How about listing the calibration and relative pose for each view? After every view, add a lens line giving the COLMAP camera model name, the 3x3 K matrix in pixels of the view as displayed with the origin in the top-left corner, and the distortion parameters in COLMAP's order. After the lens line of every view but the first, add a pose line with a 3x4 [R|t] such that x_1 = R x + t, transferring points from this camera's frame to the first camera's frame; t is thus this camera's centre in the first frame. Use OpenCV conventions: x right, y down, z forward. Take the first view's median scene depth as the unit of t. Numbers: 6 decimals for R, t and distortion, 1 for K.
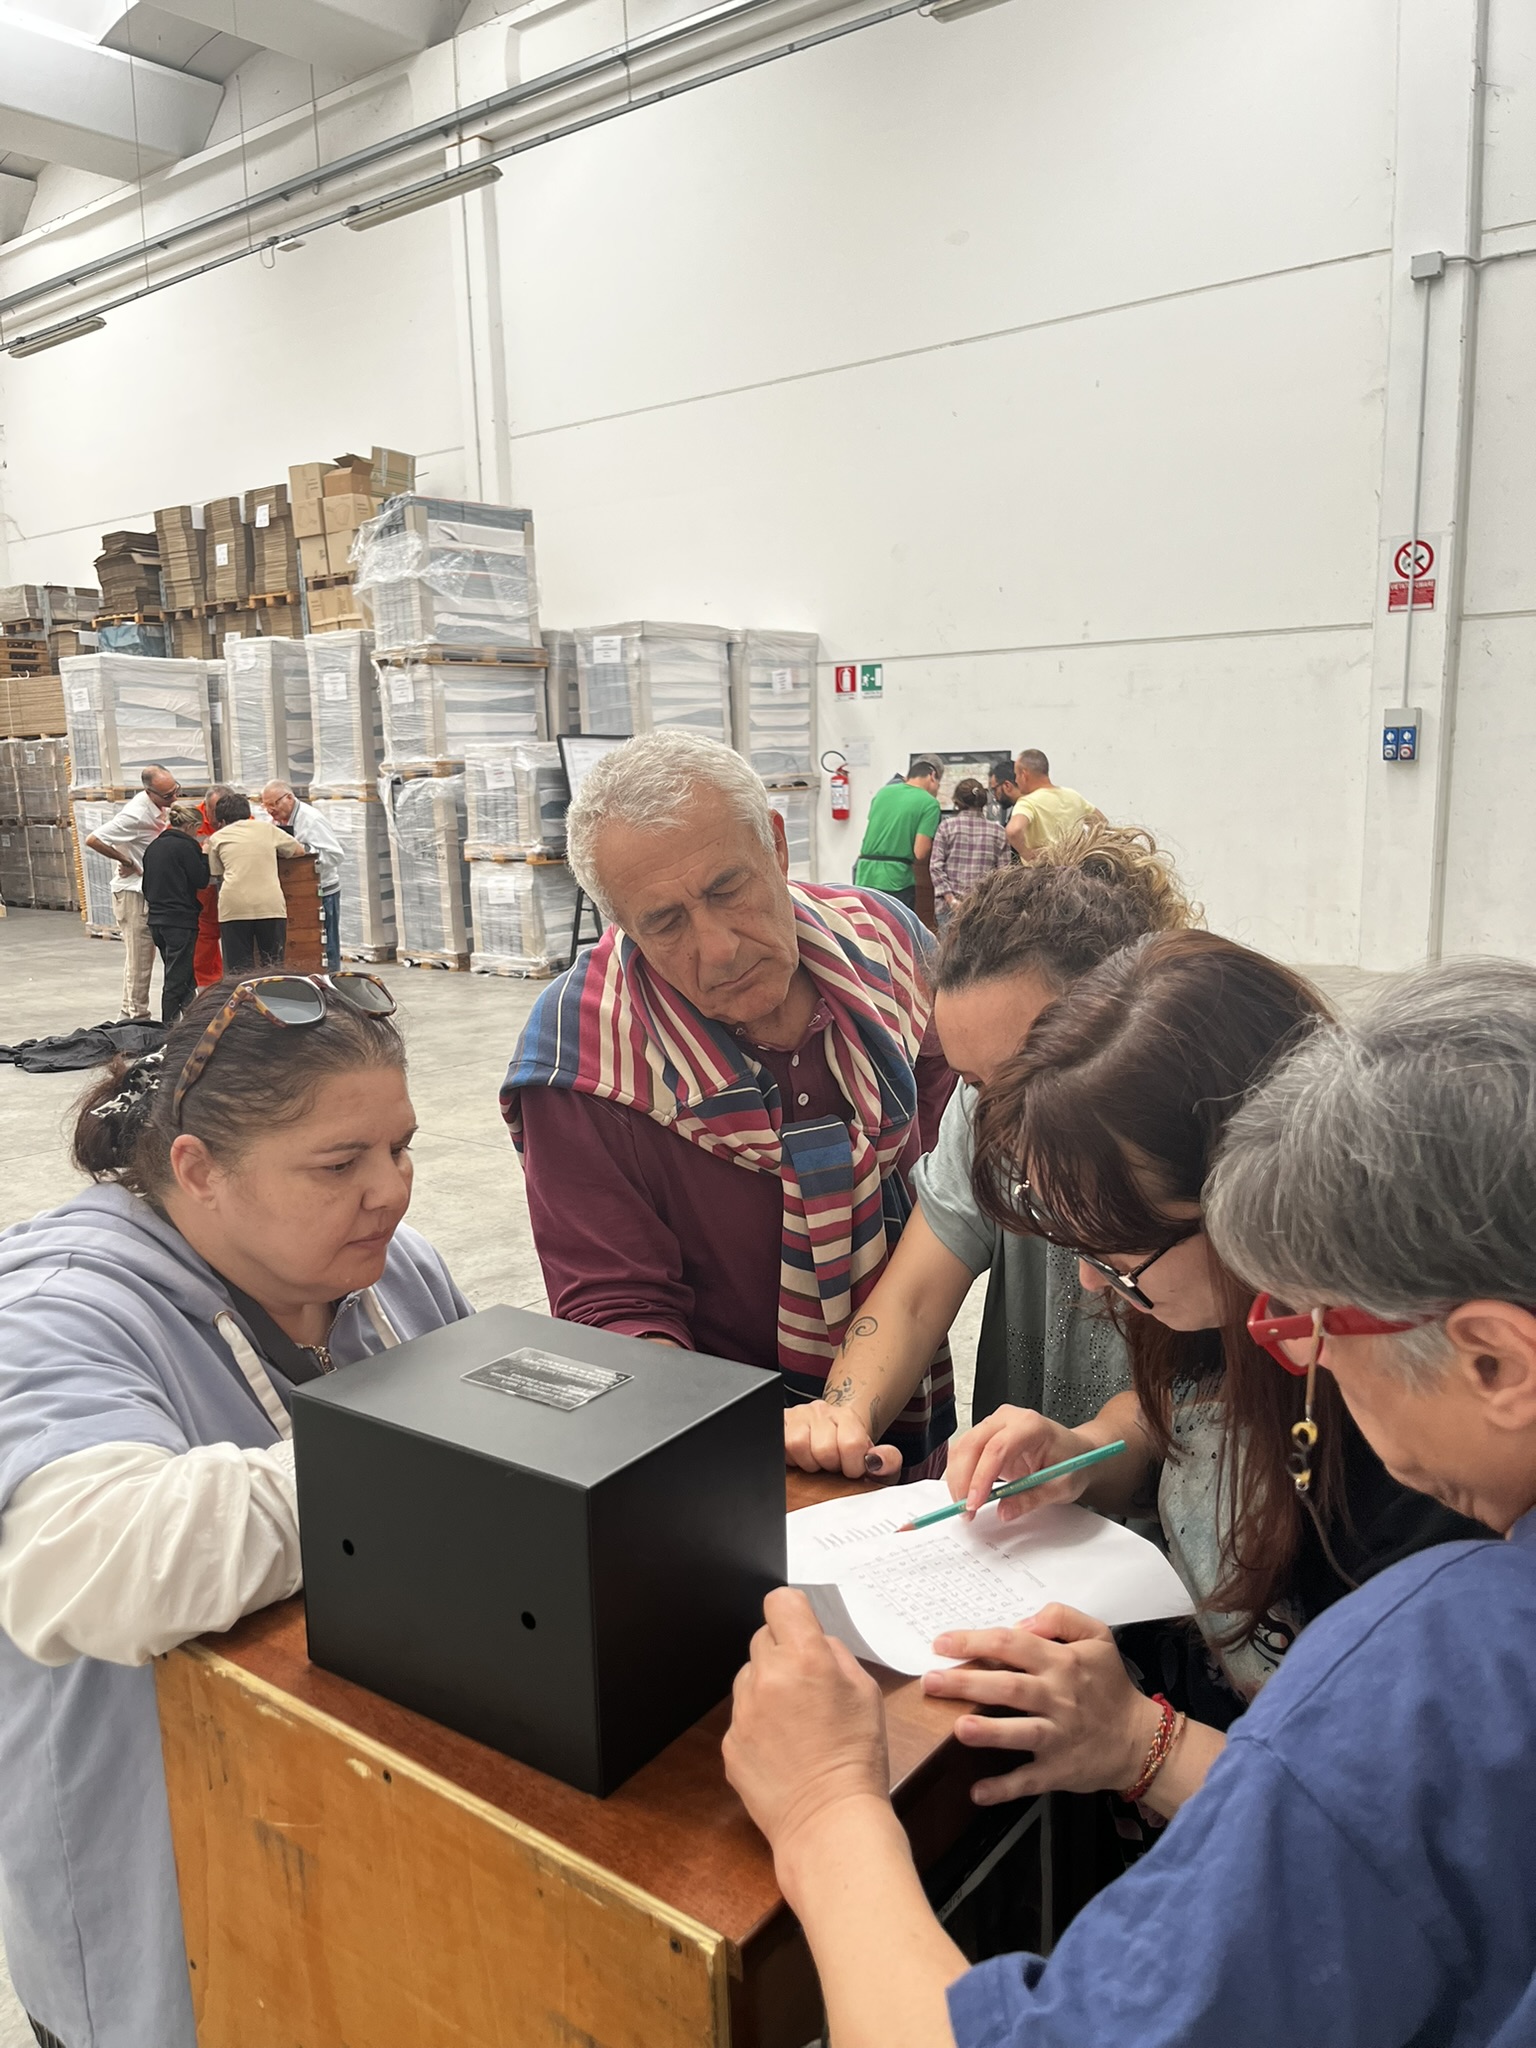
lens RADIAL K [[1561.2, 0, 756.8], [0, 1561.2, 1034.2], [0, 0, 1]] dist [0.062914, -0.086382]
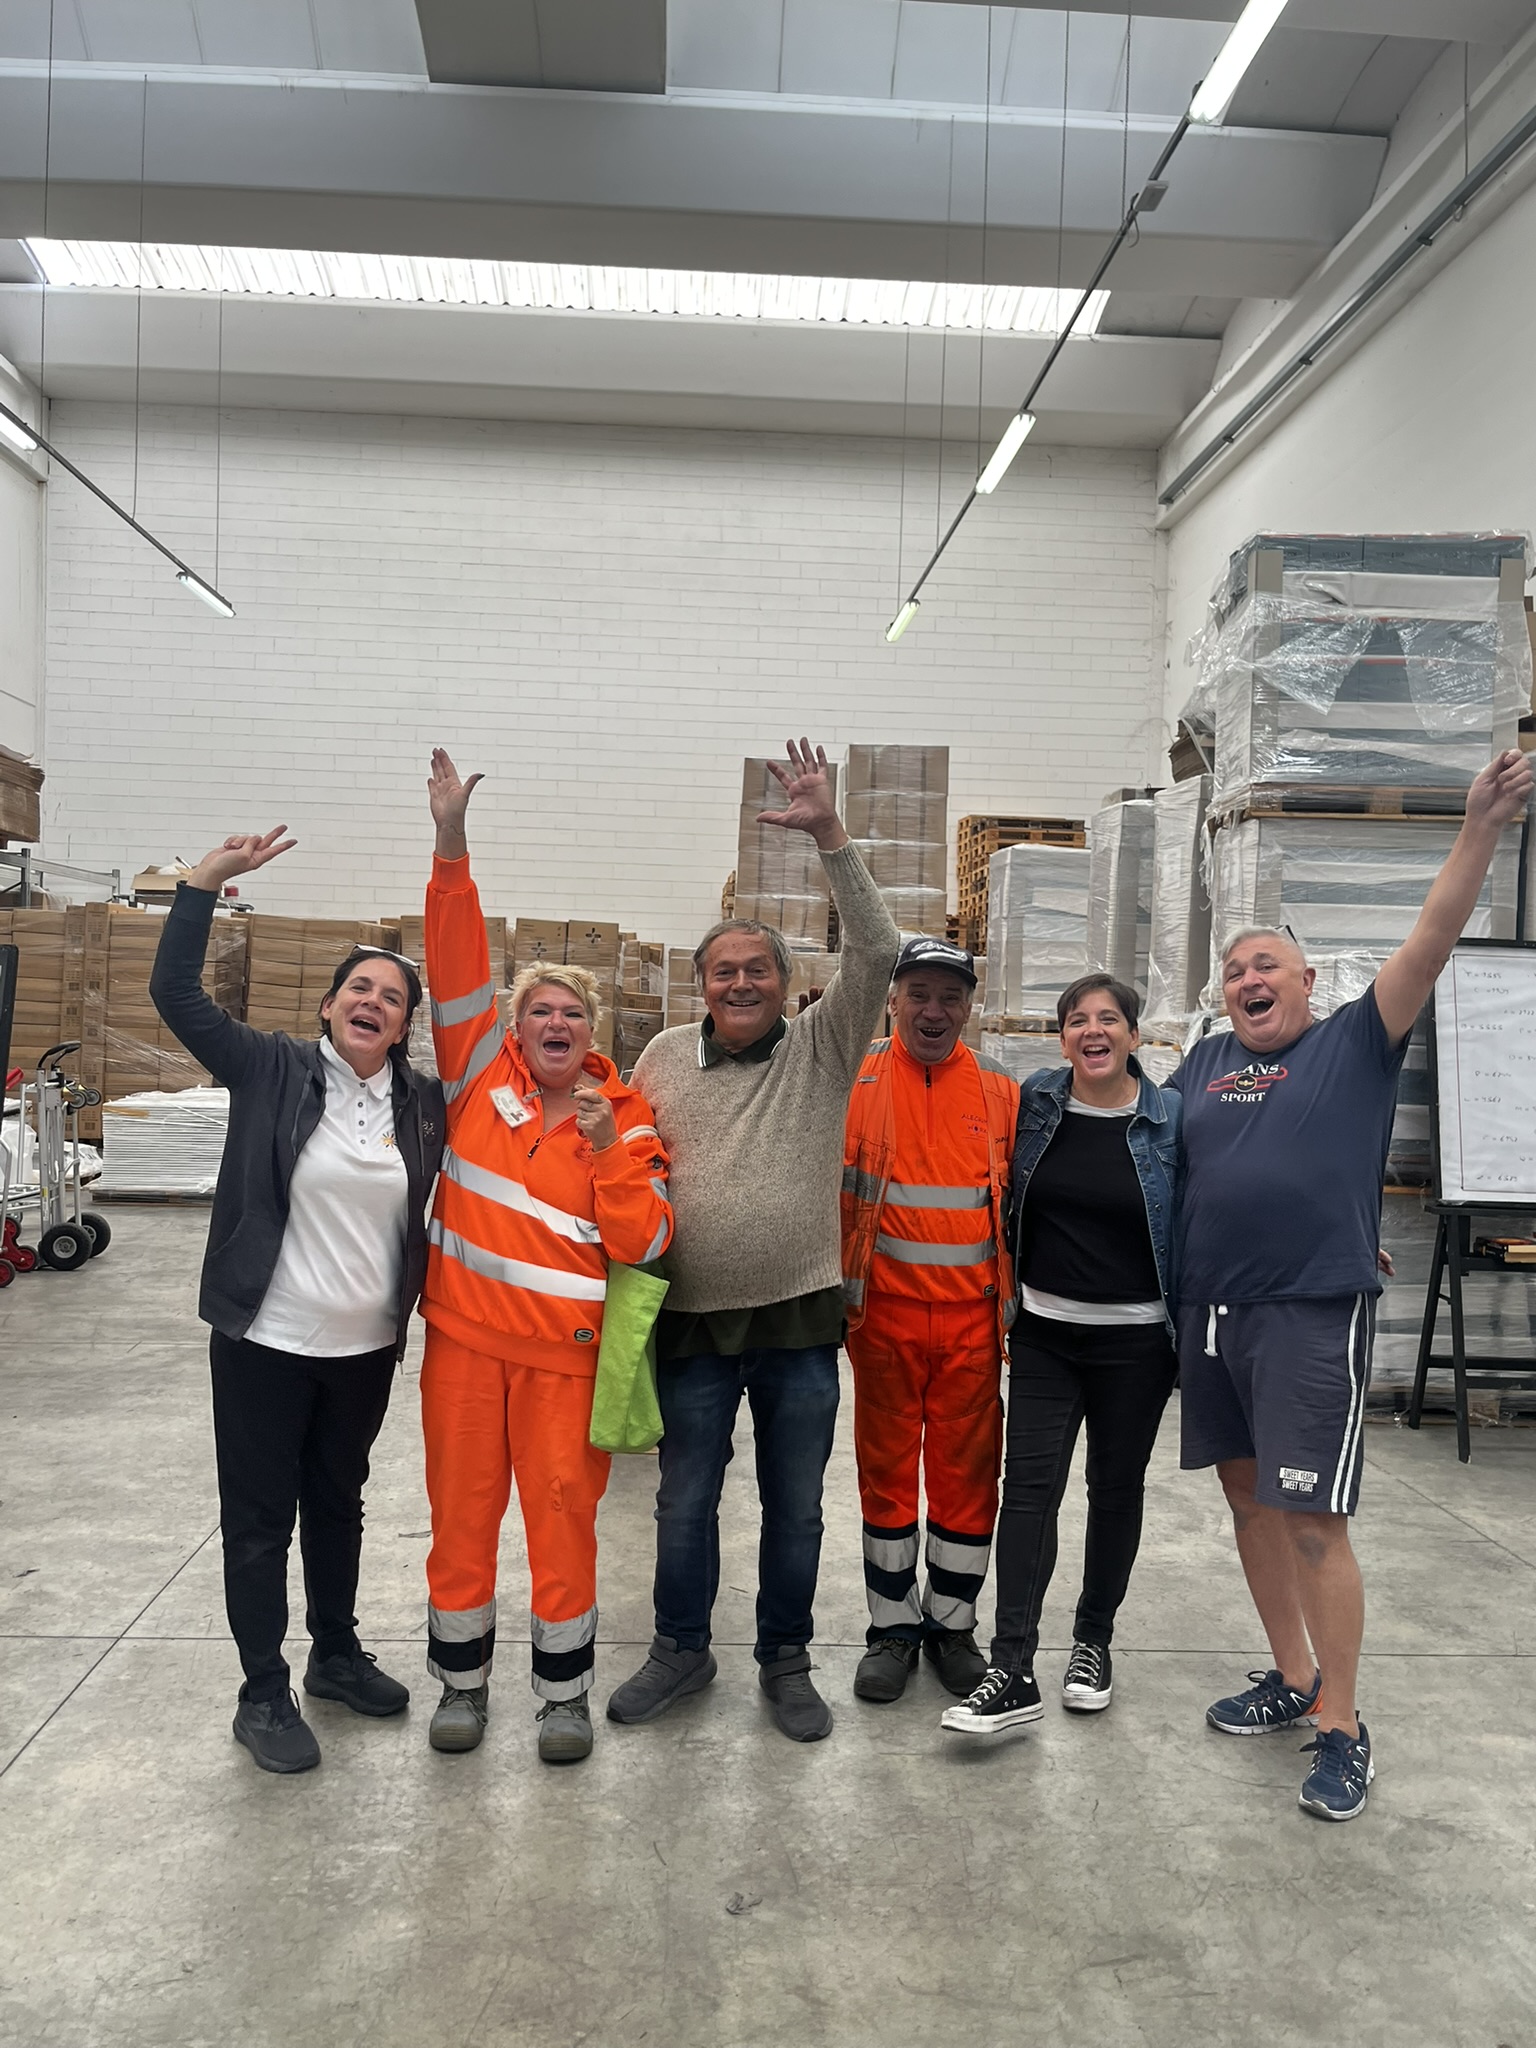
lens RADIAL K [[1611.6, 0, 766.8], [0, 1611.6, 1045.5], [0, 0, 1]] dist [0.059516, -0.080196]
pose [[0.670614, 0.062371, -0.739180, 0.106223], [-0.173000, 0.982132, -0.074082, -0.077607], [0.721352, 0.177558, 0.669421, 0.473218]]
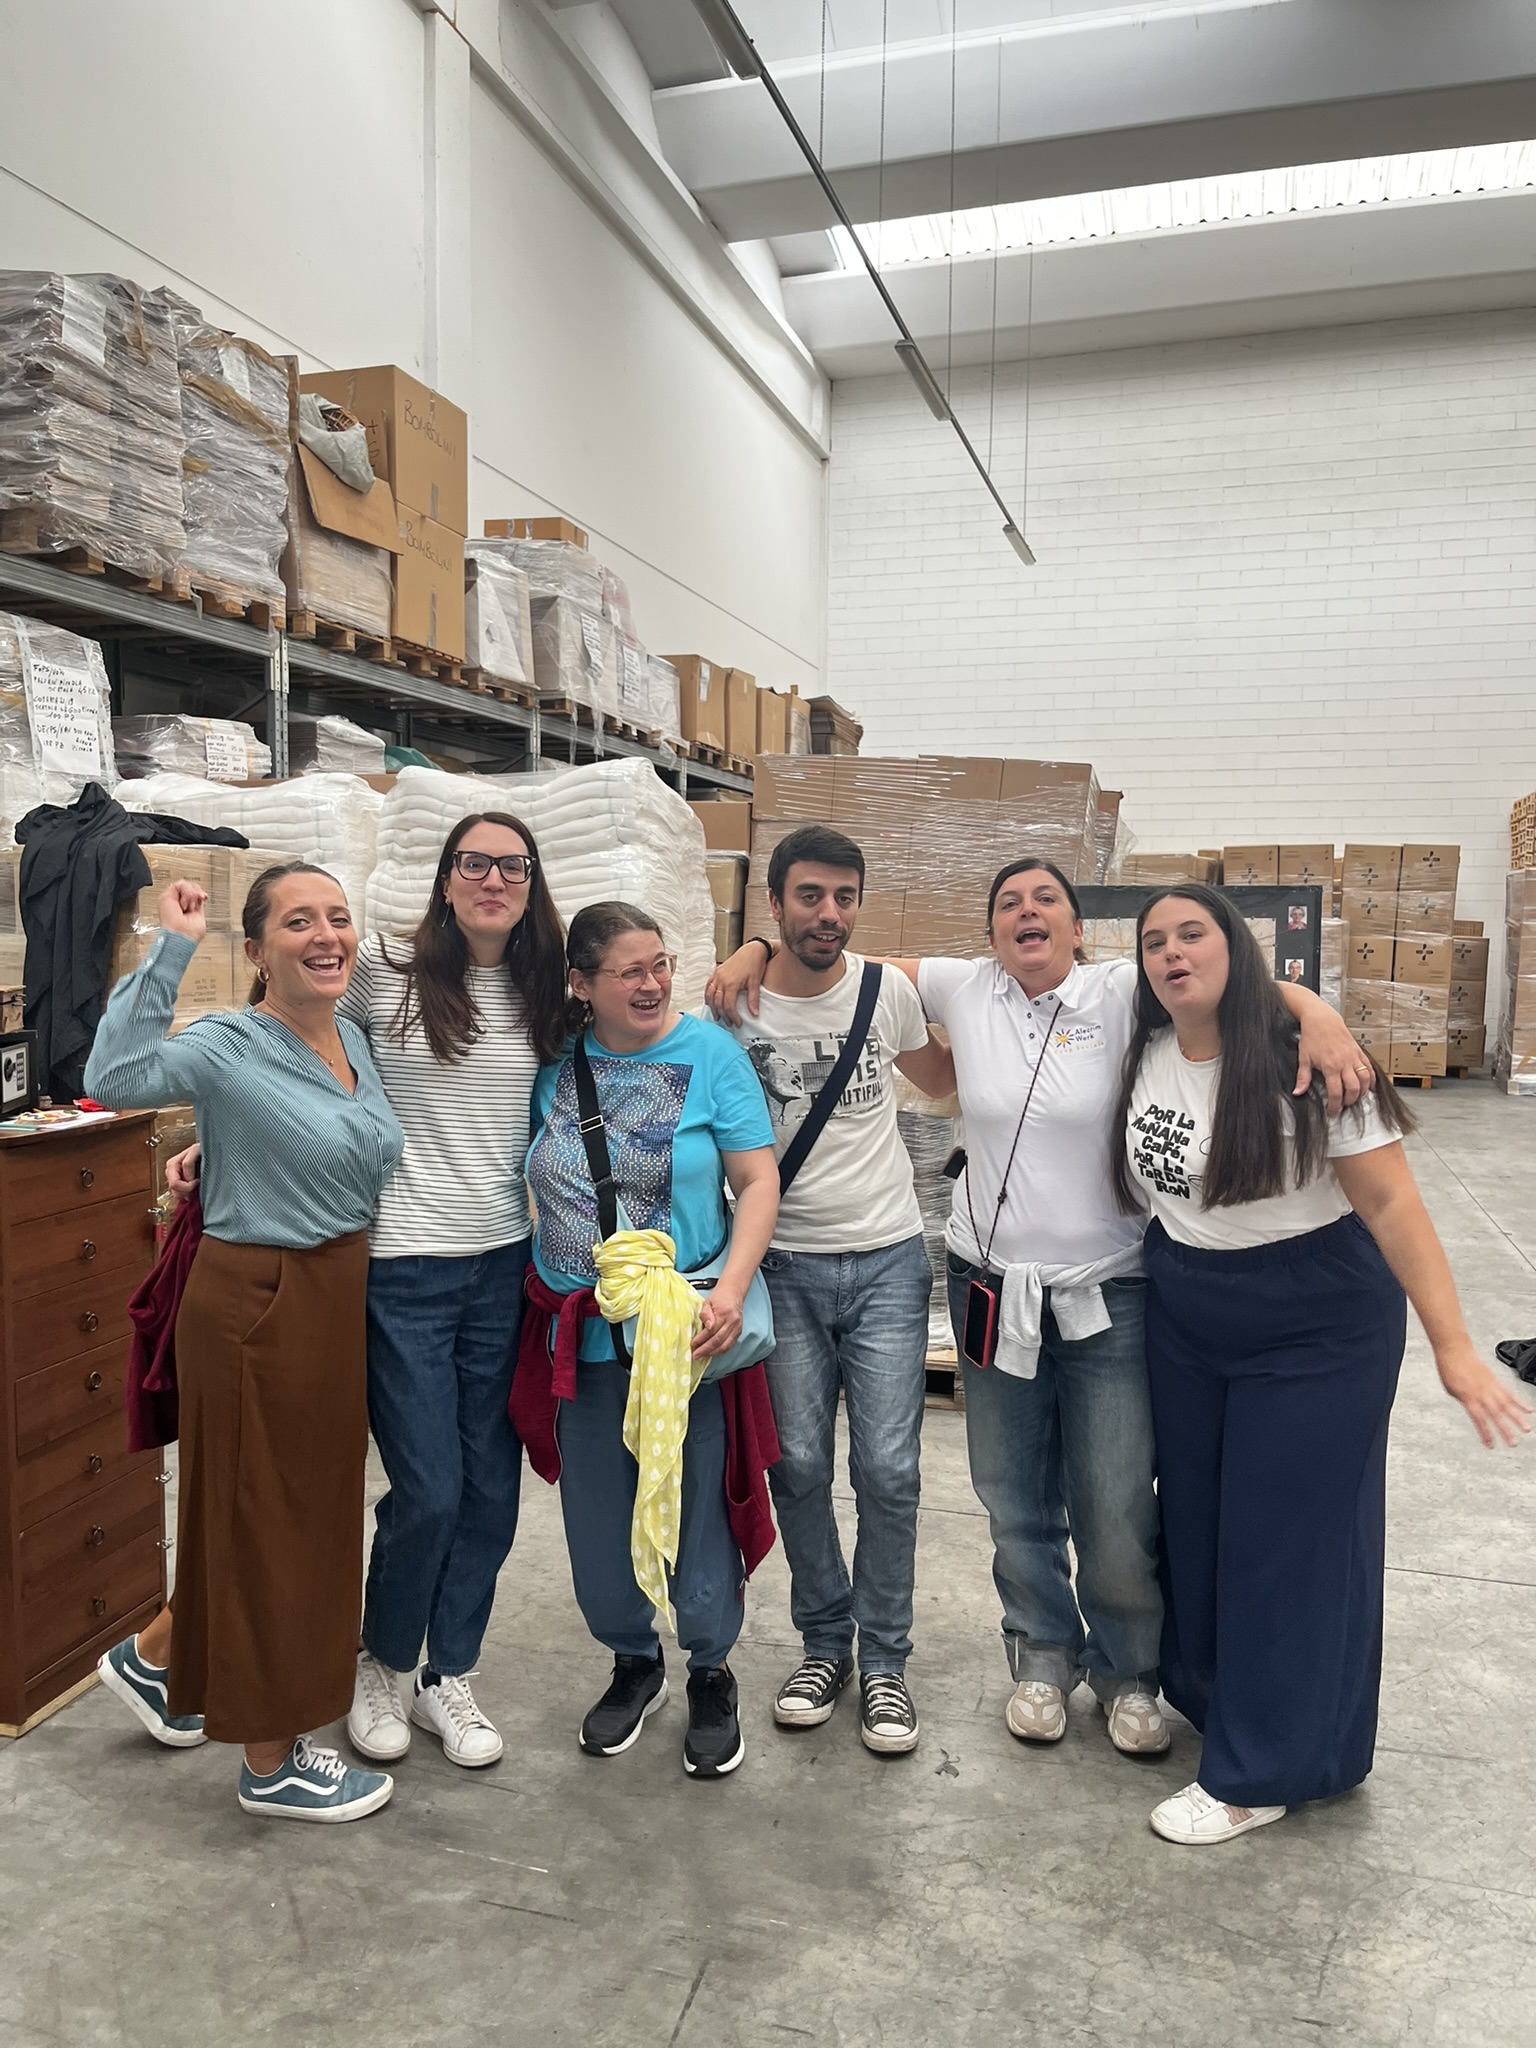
lens RADIAL K [[1561.2, 0, 756.6], [0, 1561.2, 1028.2], [0, 0, 1]] dist [0.062914, -0.086382]
pose [[0.377054, 0.089085, -0.921897, -0.015817], [-0.177838, 0.983806, 0.022332, -0.045721], [0.908958, 0.155528, 0.386790, 0.317485]]
